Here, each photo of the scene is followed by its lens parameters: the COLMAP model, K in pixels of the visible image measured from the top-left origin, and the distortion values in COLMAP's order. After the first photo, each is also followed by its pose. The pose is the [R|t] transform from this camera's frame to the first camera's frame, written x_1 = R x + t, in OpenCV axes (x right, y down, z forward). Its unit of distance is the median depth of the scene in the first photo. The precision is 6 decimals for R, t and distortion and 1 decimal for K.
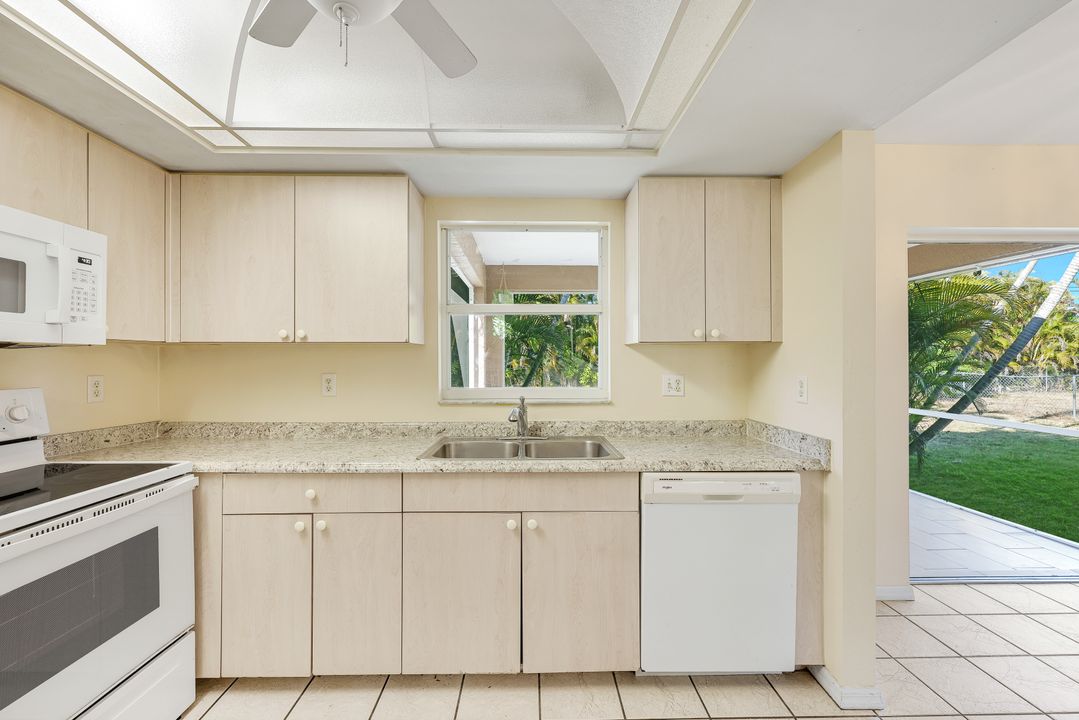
lens RADIAL K [[441.5, 0, 539.6], [0, 441.5, 356.4], [0, 0, 1]] dist [-0.001834, 0.000087]
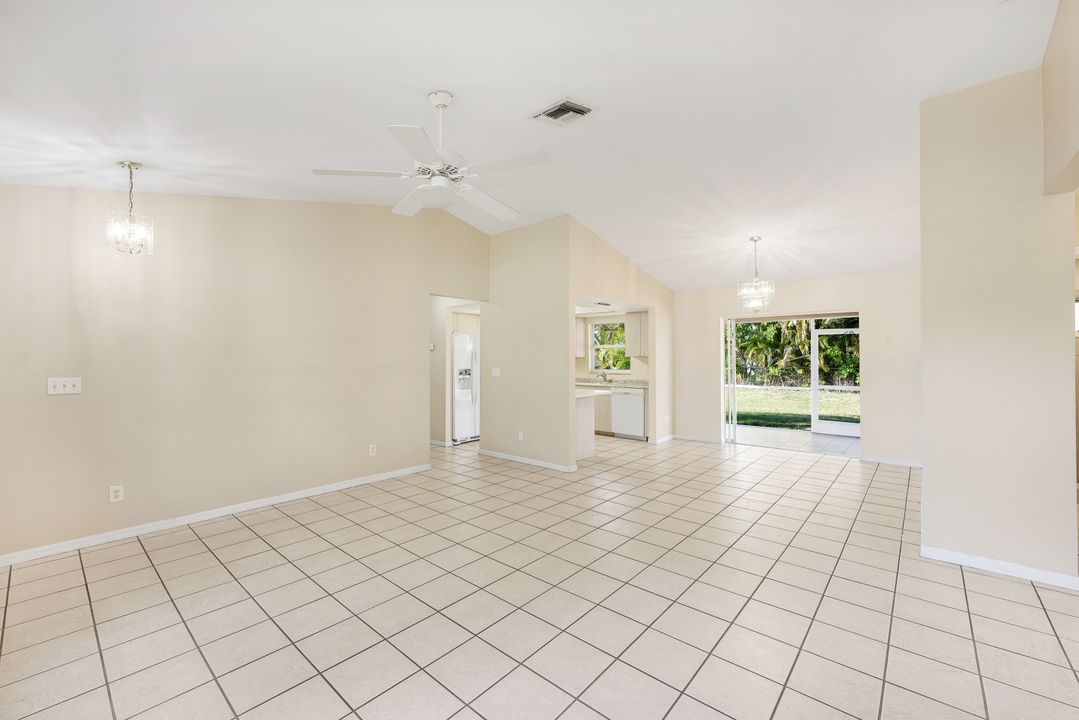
lens RADIAL K [[441.5, 0, 539.6], [0, 441.5, 356.4], [0, 0, 1]] dist [-0.001834, 0.000087]
pose [[0.736334, -0.003997, -0.676607, 2.334856], [0.005264, 0.999986, -0.000178, -0.042687], [0.676598, -0.003430, 0.736345, -2.381625]]
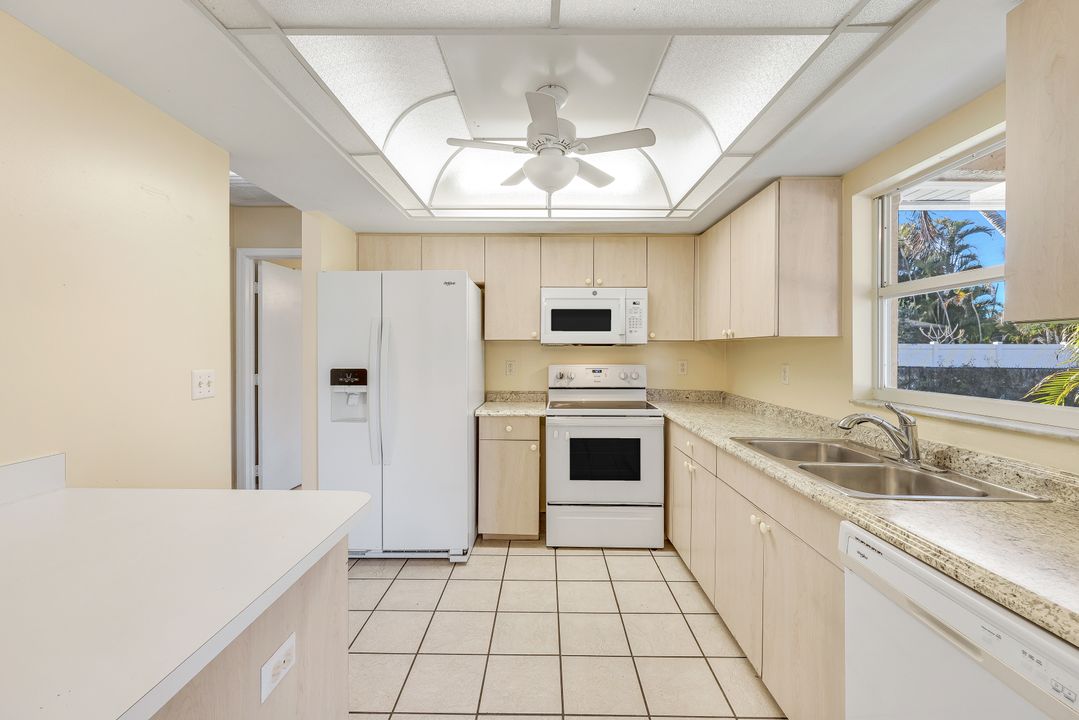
lens RADIAL K [[441.5, 0, 539.6], [0, 441.5, 356.4], [0, 0, 1]] dist [-0.001834, 0.000087]
pose [[-0.034455, 0.014835, -0.999296, 0.796385], [0.001627, 0.999889, 0.014788, 0.000486], [0.999405, -0.001116, -0.034476, 0.473808]]
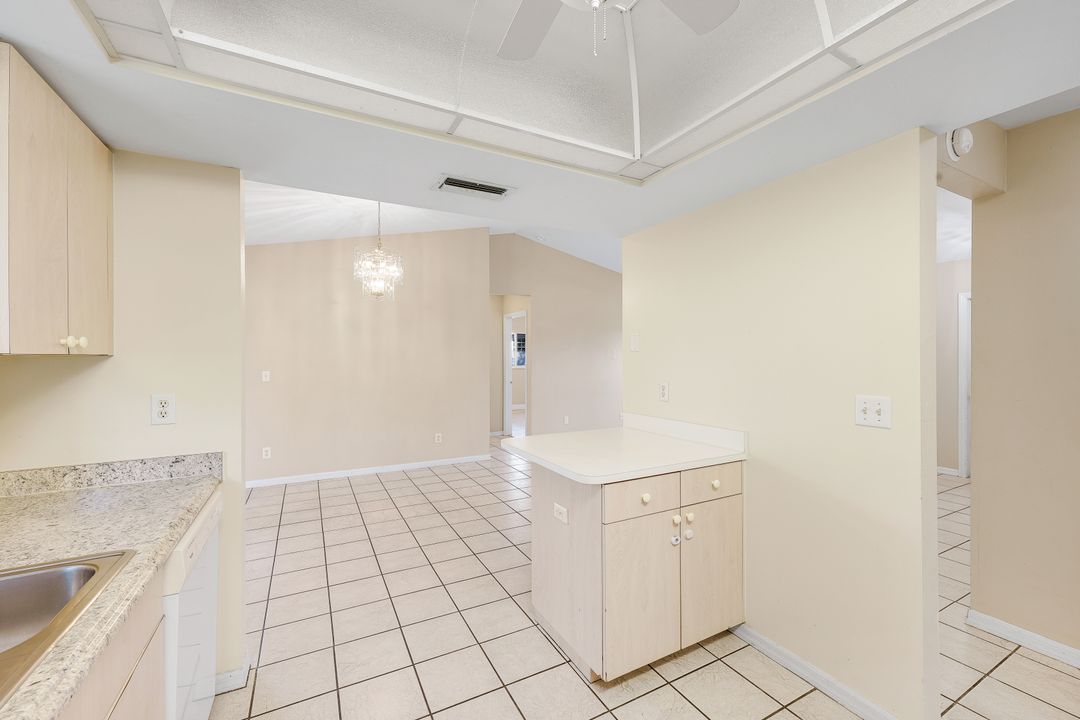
lens RADIAL K [[438.3, 0, 540.0], [0, 438.3, 356.2], [0, 0, 1]] dist [0.003050, 0.000294]
pose [[-0.451415, 0.005587, 0.892297, -0.543382], [-0.001662, 0.999973, -0.007101, -0.028817], [-0.892313, -0.004688, -0.451394, 0.692821]]
